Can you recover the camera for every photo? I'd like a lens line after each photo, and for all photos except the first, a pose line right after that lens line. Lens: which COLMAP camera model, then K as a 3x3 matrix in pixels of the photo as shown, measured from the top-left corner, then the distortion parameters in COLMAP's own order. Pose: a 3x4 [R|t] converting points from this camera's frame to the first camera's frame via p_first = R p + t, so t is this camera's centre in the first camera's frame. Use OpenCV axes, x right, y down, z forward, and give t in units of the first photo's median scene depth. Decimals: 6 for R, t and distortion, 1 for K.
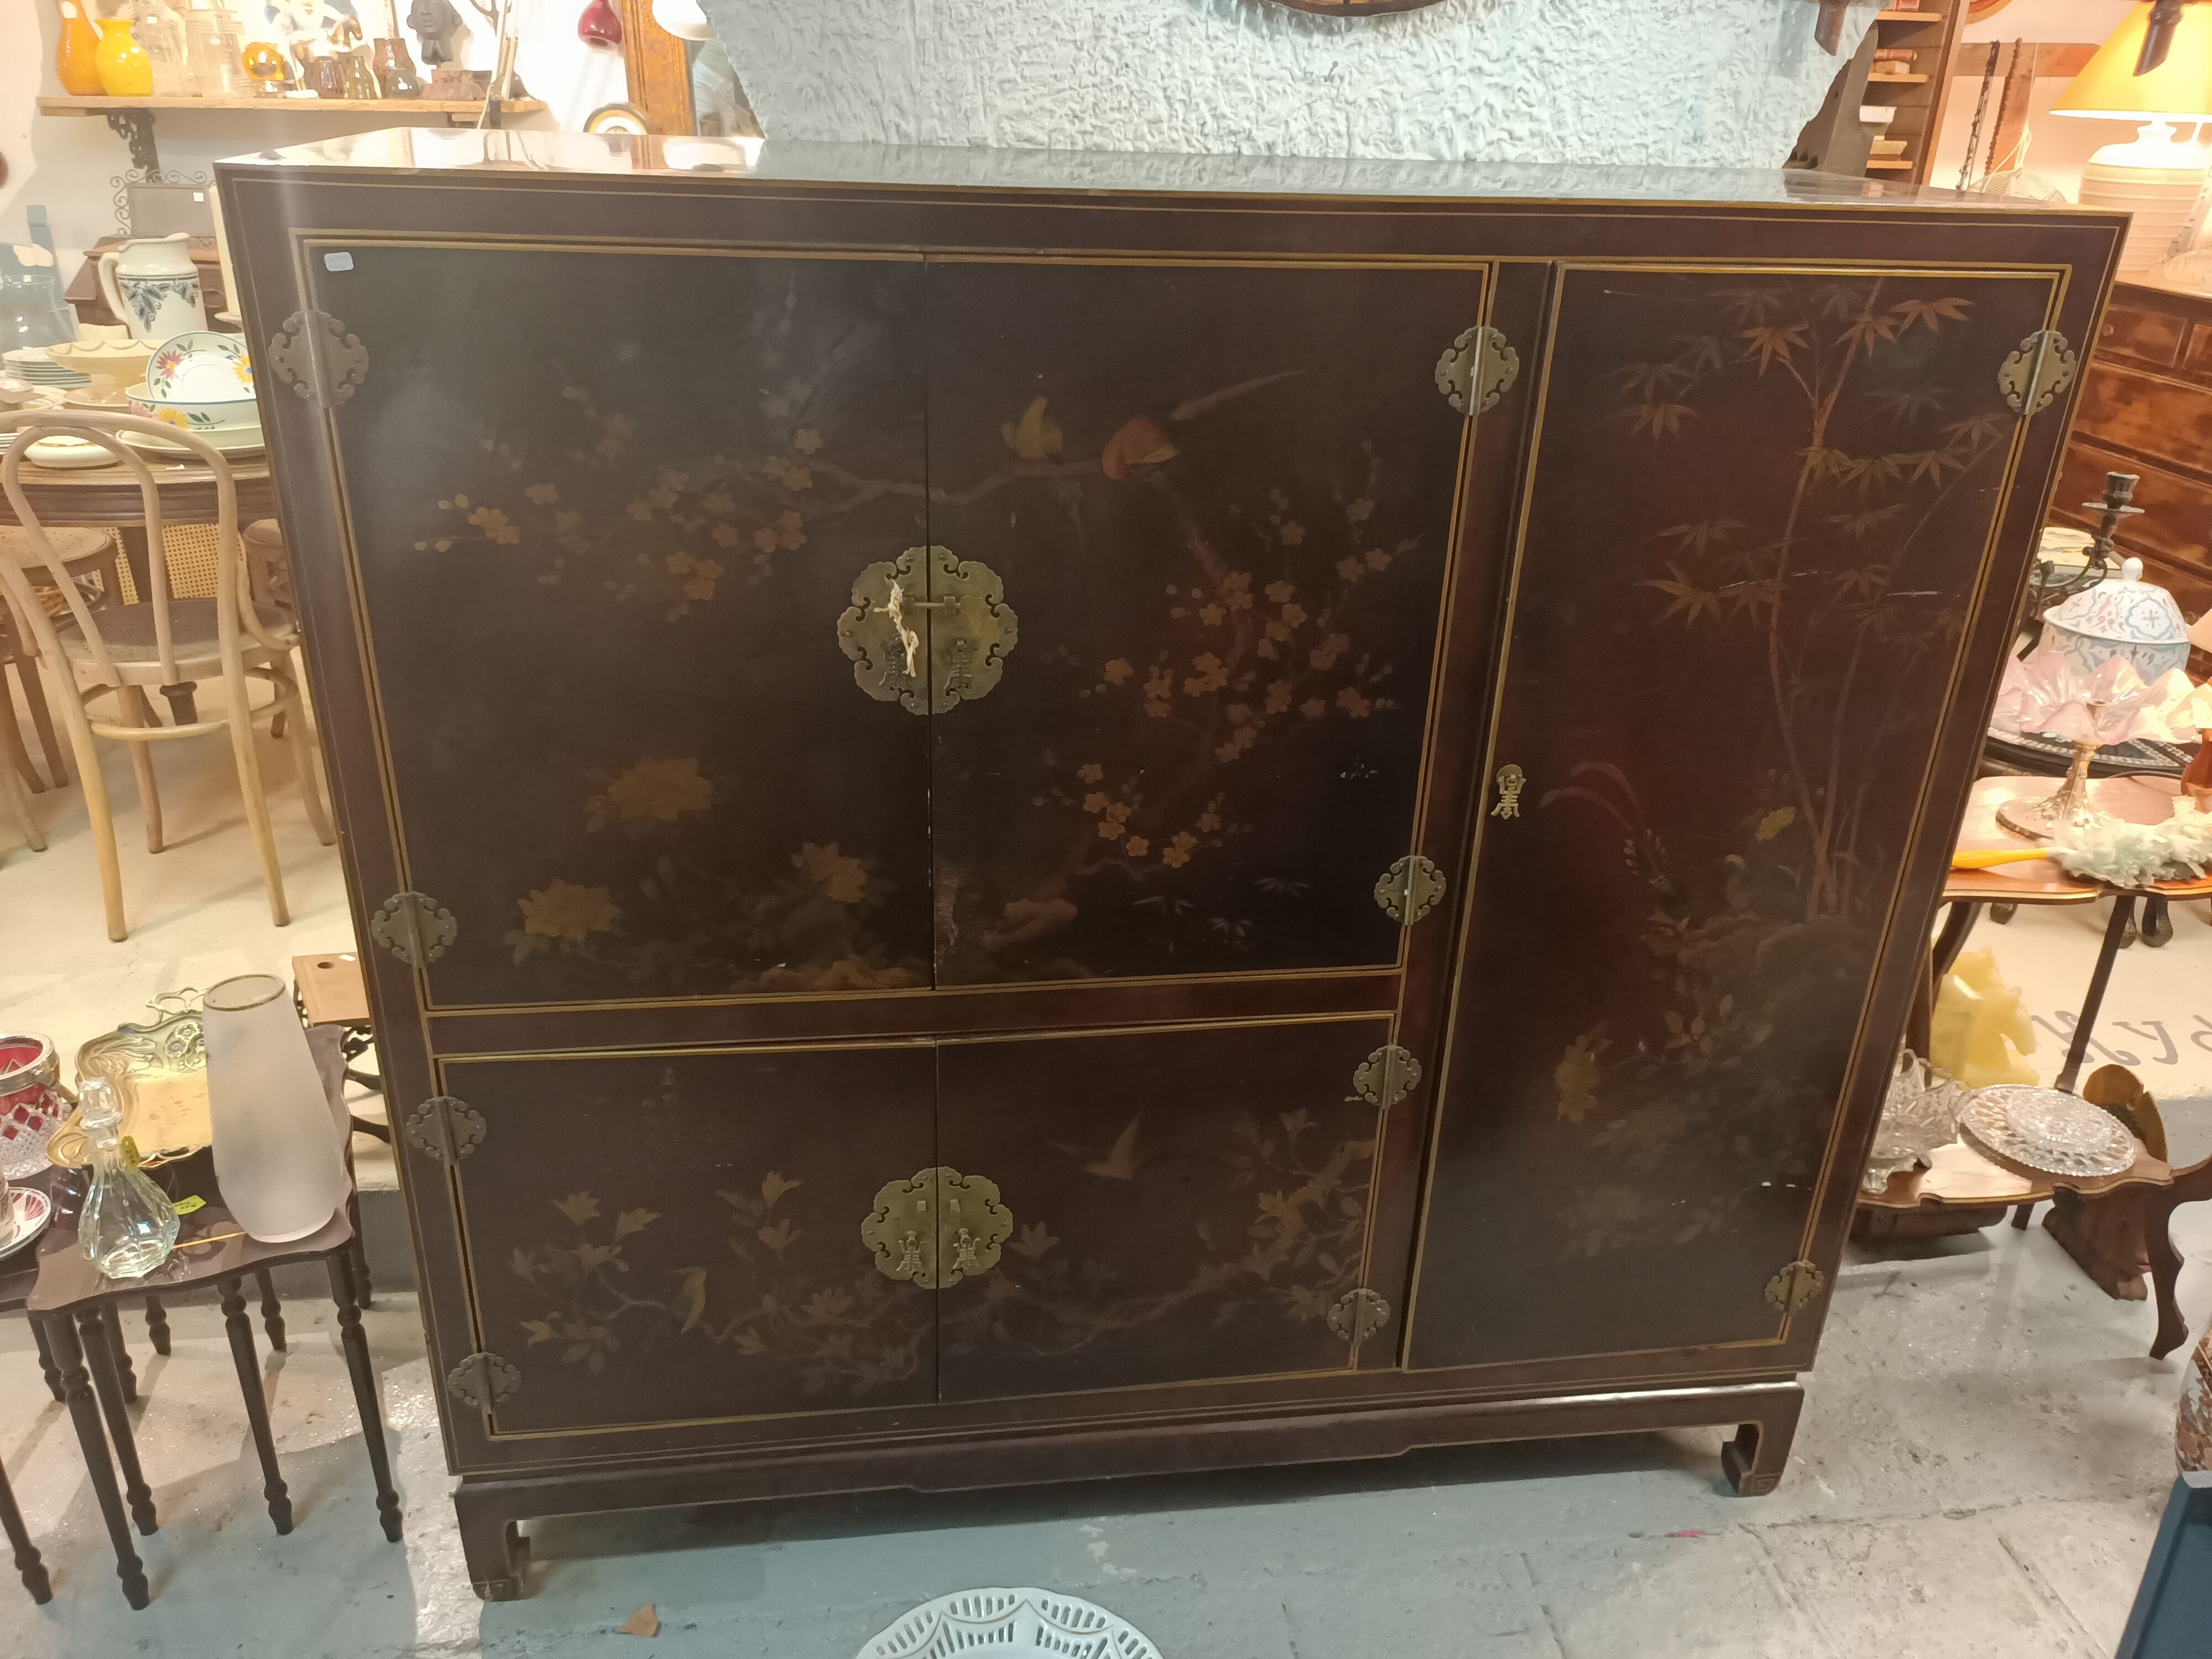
lens RADIAL K [[1645.0, 0, 1106.0], [0, 1645.0, 829.5], [0, 0, 1]] dist [0.054241, -0.072344]
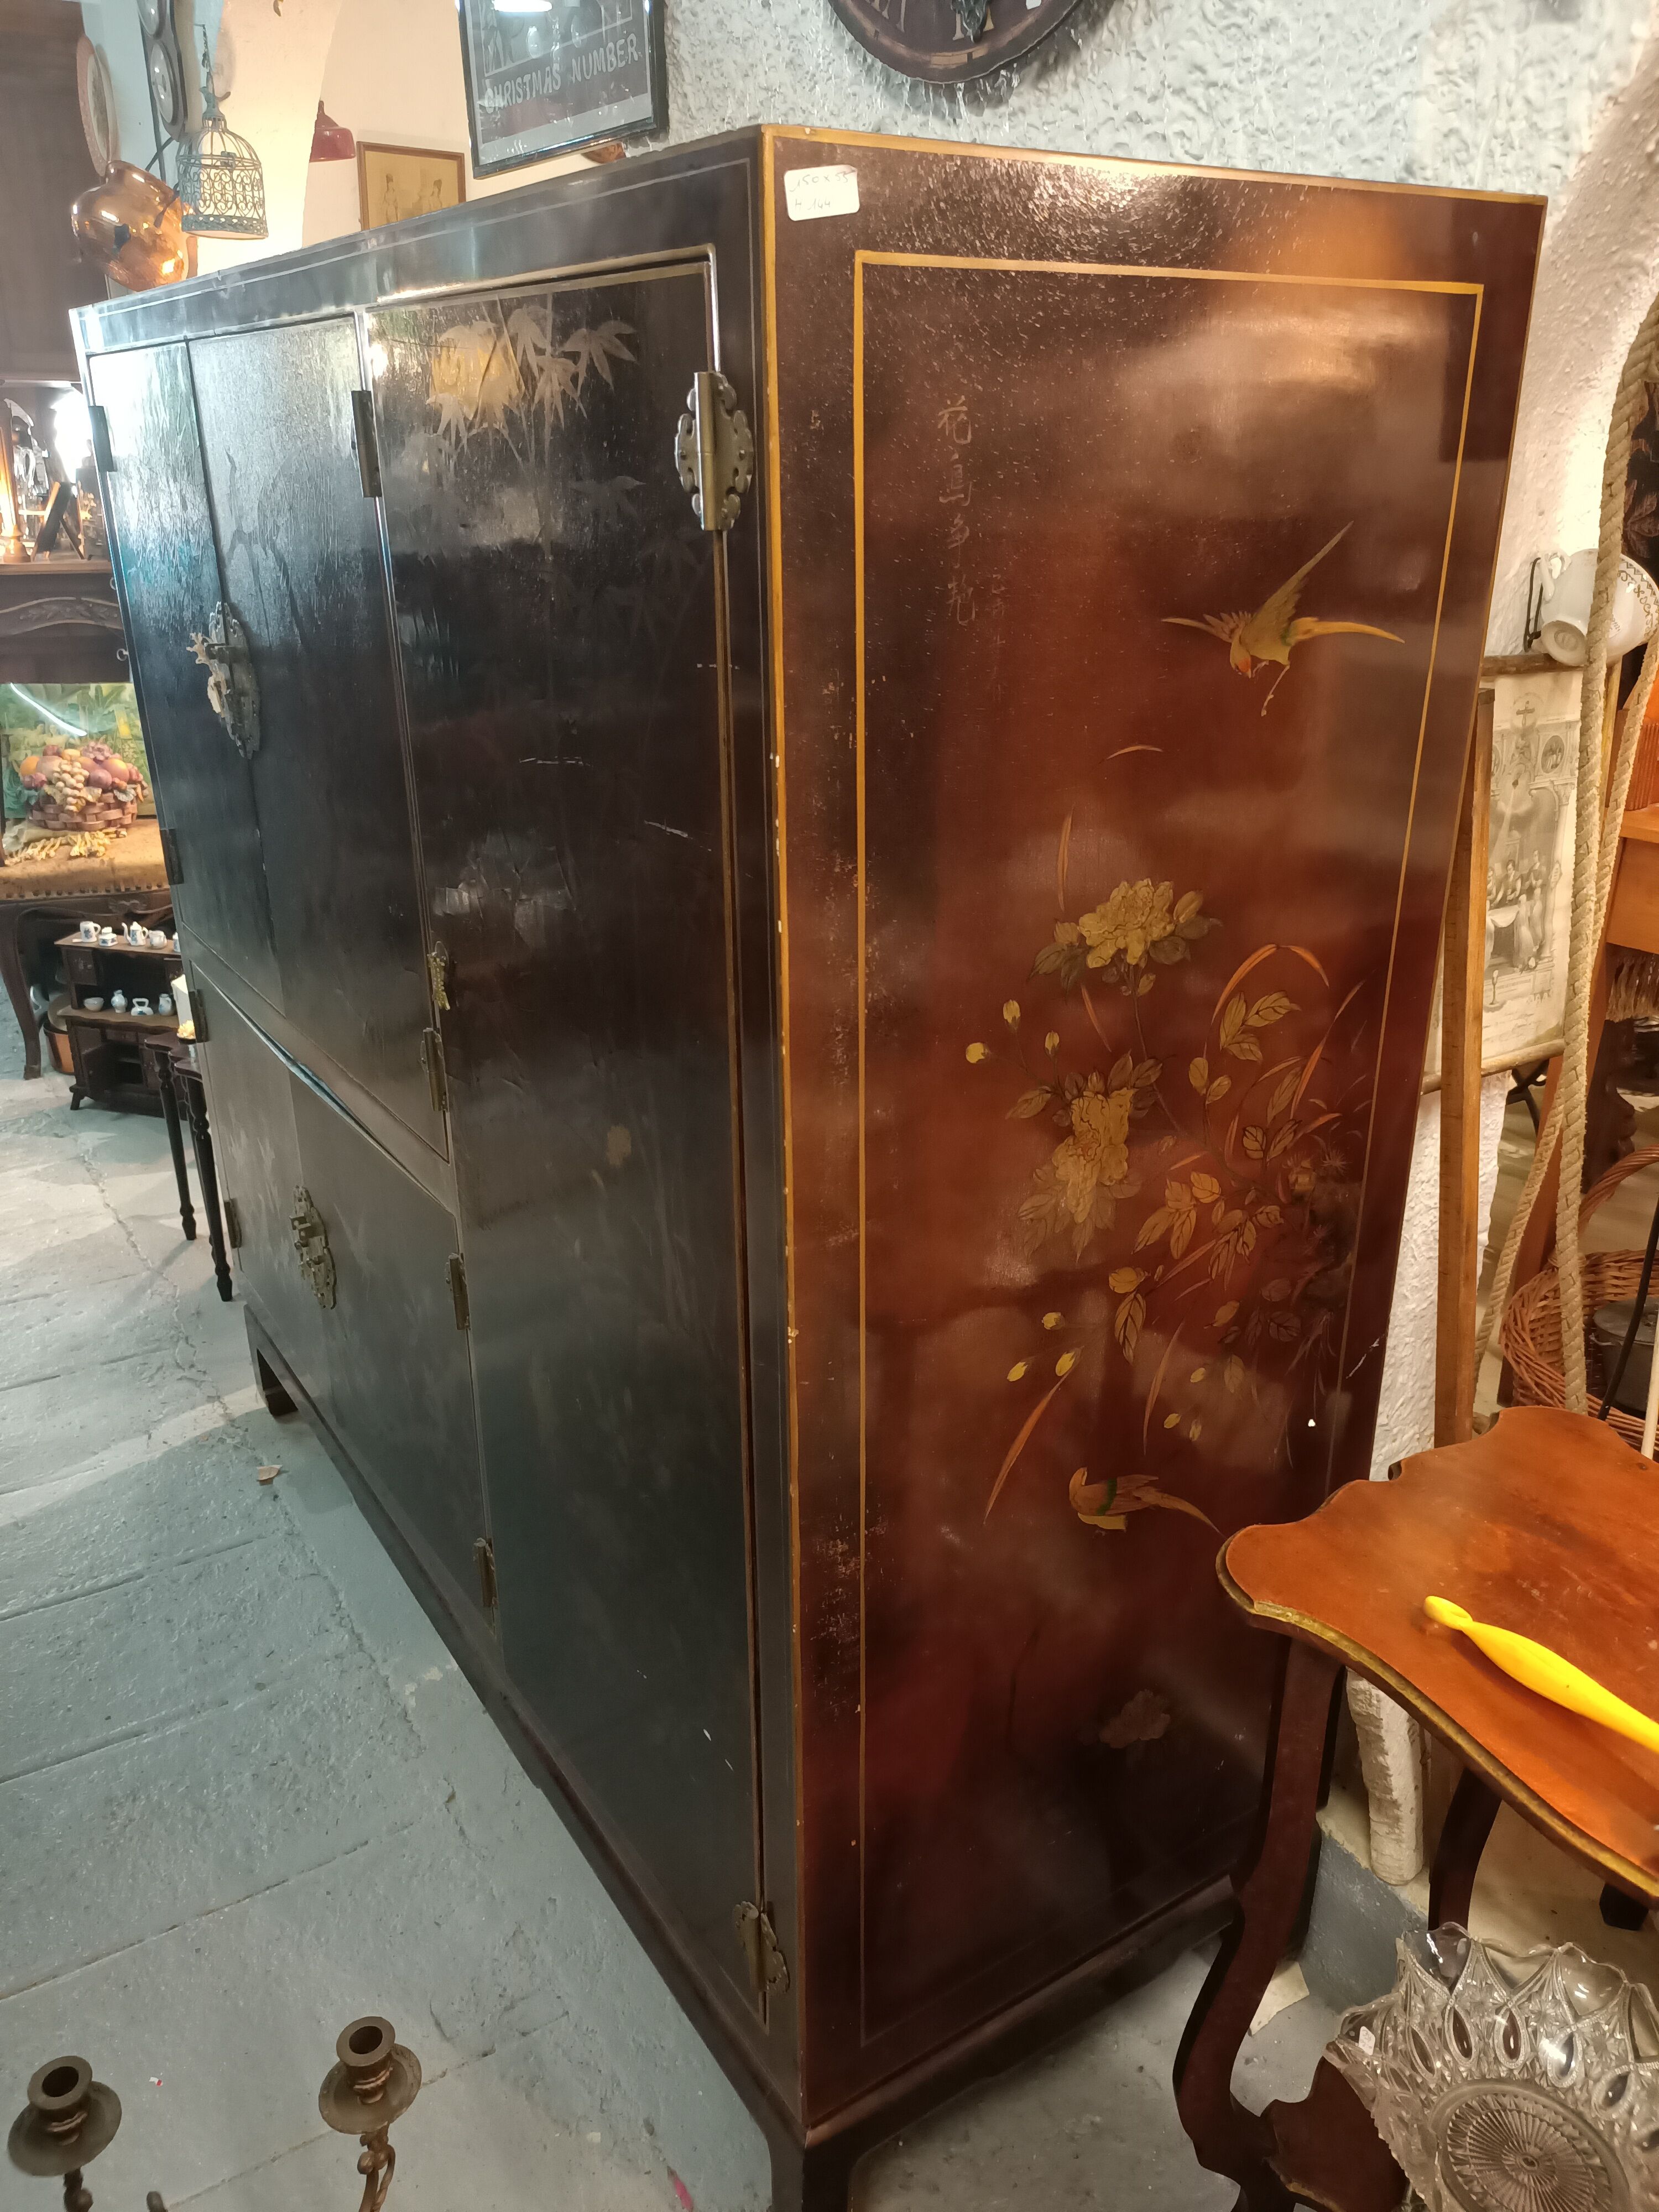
lens RADIAL K [[1638.7, 0, 829.5], [0, 1638.7, 1106.0], [0, 0, 1]] dist [0.004210, 0.003702]
pose [[0.425194, 0.317304, -0.847660, 1.110014], [-0.362766, 0.917765, 0.161579, -0.176217], [0.829223, 0.238800, 0.505336, 0.805437]]
